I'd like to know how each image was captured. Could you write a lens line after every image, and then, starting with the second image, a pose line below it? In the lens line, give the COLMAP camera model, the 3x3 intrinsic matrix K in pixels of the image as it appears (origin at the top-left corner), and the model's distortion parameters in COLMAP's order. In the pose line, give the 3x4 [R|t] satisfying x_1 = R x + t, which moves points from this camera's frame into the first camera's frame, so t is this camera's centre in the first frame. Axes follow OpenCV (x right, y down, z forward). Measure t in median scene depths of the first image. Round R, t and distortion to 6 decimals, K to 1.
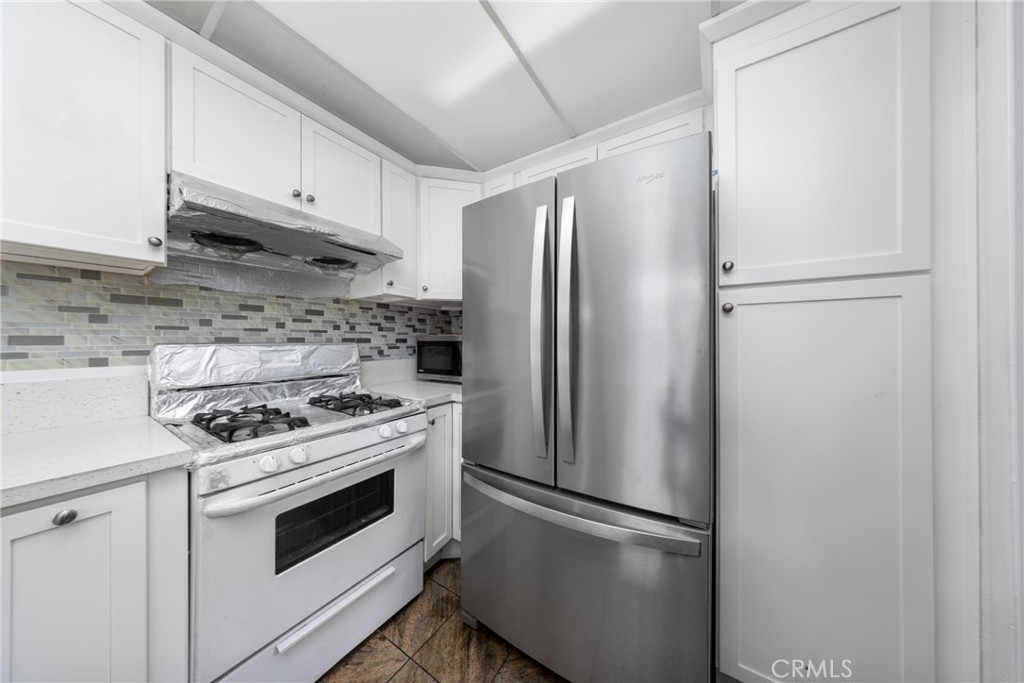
lens RADIAL K [[306.4, 0, 511.4], [0, 306.4, 340.8], [0, 0, 1]] dist [-0.000486, 0.000022]
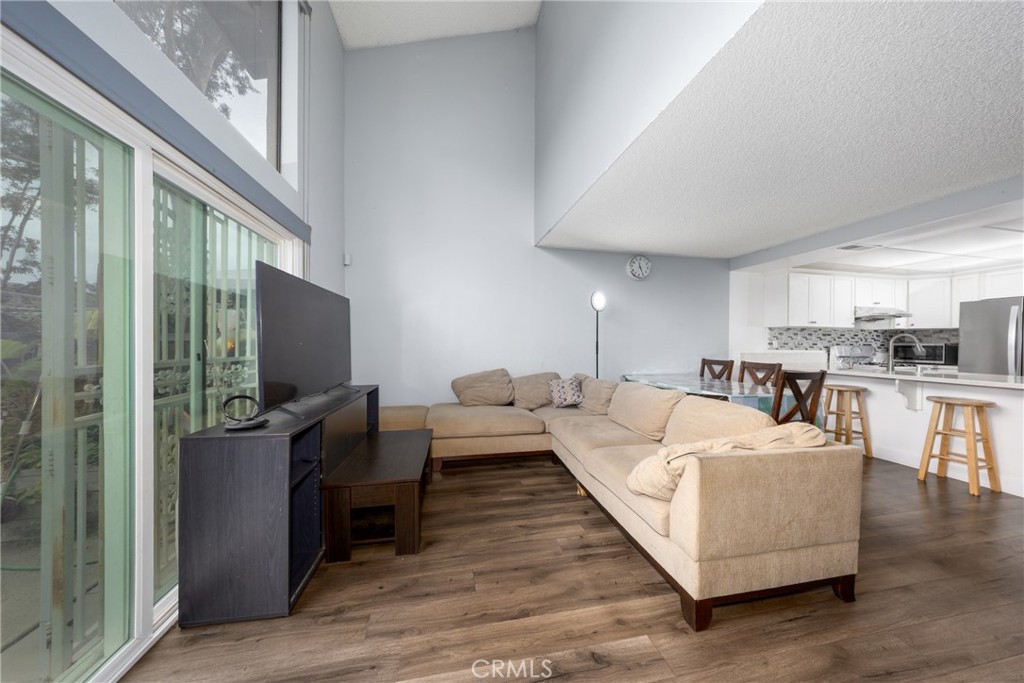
lens RADIAL K [[306.4, 0, 483.2], [0, 306.4, 344.4], [0, 0, 1]] dist [-0.000486, 0.000022]
pose [[0.687036, 0.011198, -0.726537, -1.274735], [-0.011186, 0.999926, 0.004834, 0.029139], [0.726537, 0.004806, 0.687111, -4.839488]]
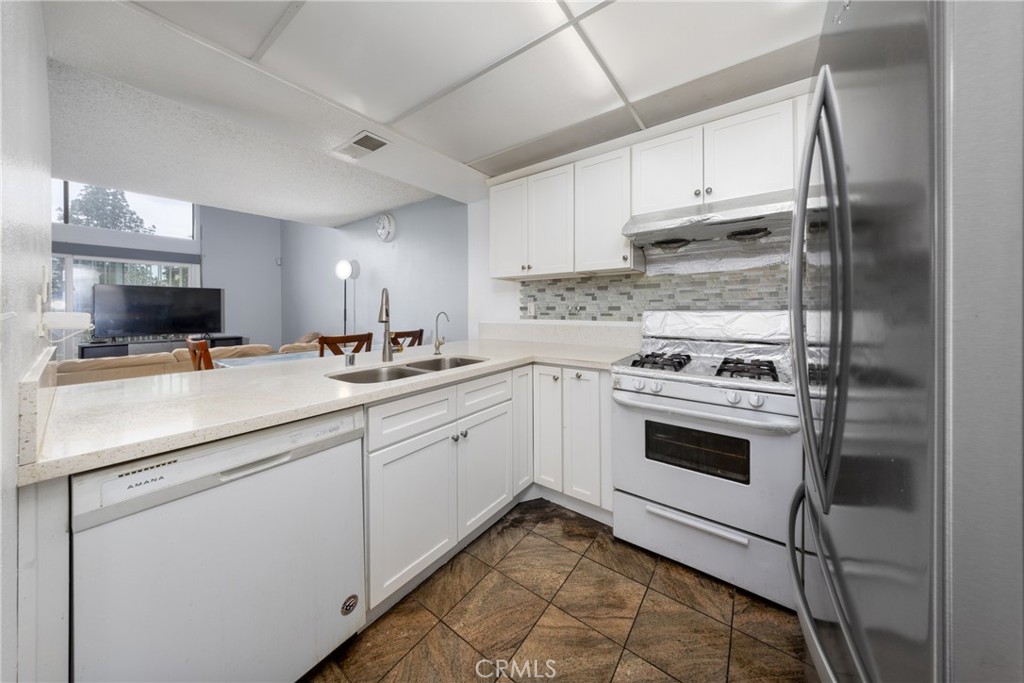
lens RADIAL K [[325.0, 0, 530.8], [0, 325.0, 309.0], [0, 0, 1]] dist [-0.000501, -0.000062]
pose [[-0.034372, 0.000398, -0.999409, 0.709752], [0.000302, 1.000000, 0.000388, 0.002034], [0.999409, -0.000288, -0.034372, 0.366116]]
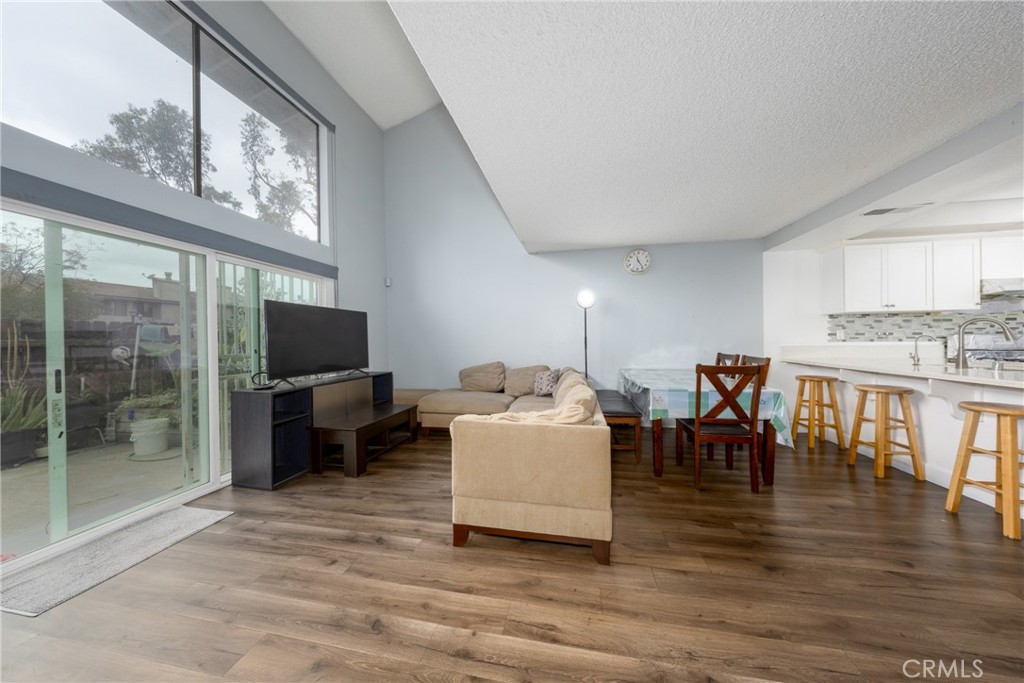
lens RADIAL K [[294.5, 0, 497.4], [0, 294.5, 340.3], [0, 0, 1]] dist [-0.000625, 0.000094]
pose [[0.378066, -0.000374, -0.925778, -0.140211], [0.007805, 0.999966, 0.002783, 0.024056], [0.925746, -0.008278, 0.378056, -3.915191]]
